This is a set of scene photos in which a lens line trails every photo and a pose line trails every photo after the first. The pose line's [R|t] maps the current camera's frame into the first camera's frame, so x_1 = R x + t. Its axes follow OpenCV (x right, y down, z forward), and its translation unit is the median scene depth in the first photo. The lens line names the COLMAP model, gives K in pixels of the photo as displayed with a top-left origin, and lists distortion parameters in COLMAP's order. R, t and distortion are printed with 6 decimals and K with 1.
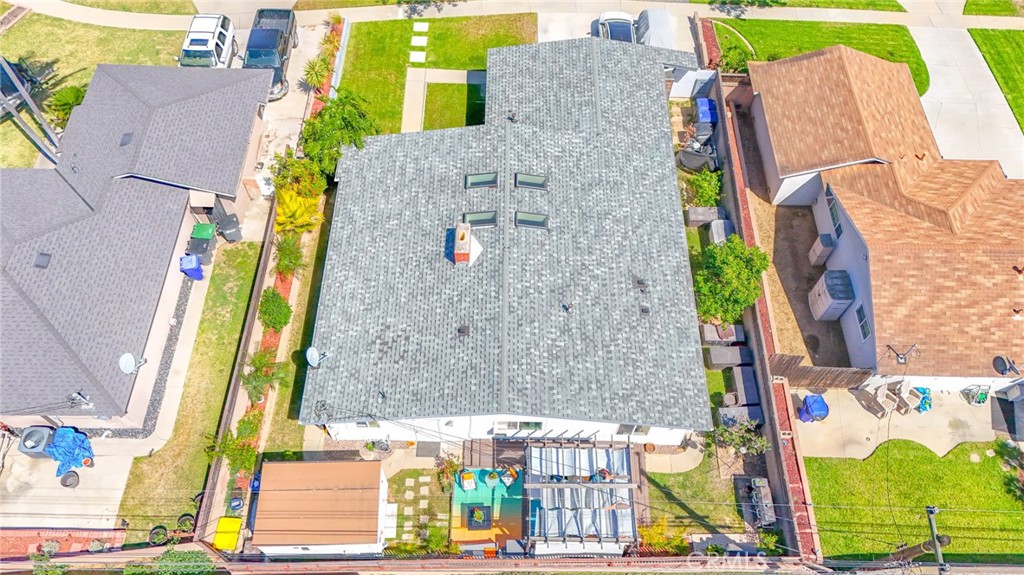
lens RADIAL K [[754.3, 0, 509.1], [0, 754.3, 285.2], [0, 0, 1]] dist [0.086678, -0.081245]
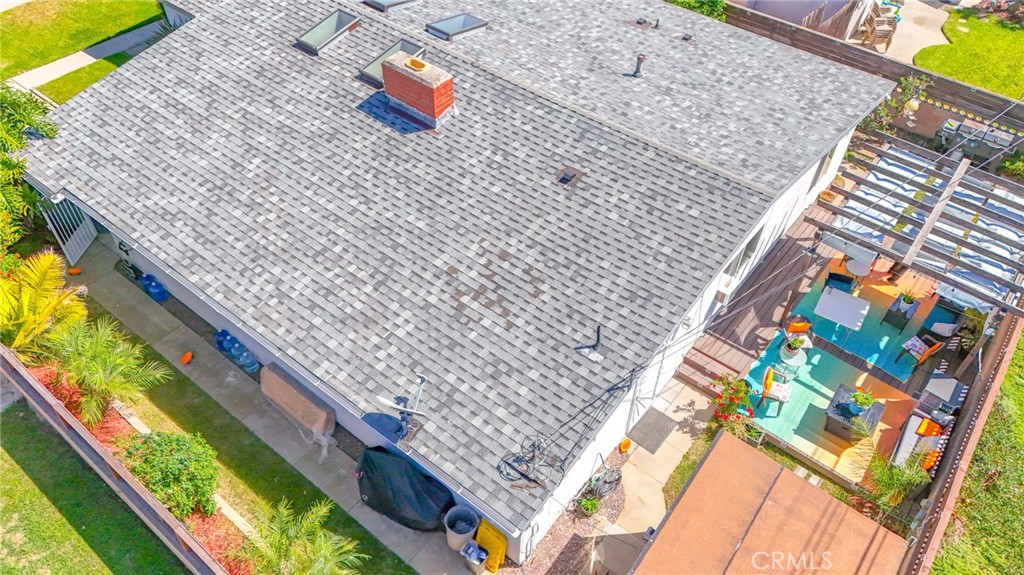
lens RADIAL K [[754.3, 0, 509.1], [0, 754.3, 285.2], [0, 0, 1]] dist [0.086678, -0.081245]
pose [[0.614958, -0.573115, 0.541633, -0.377516], [0.665821, 0.745392, 0.032758, 0.067888], [-0.422503, 0.340486, 0.839977, 0.590115]]
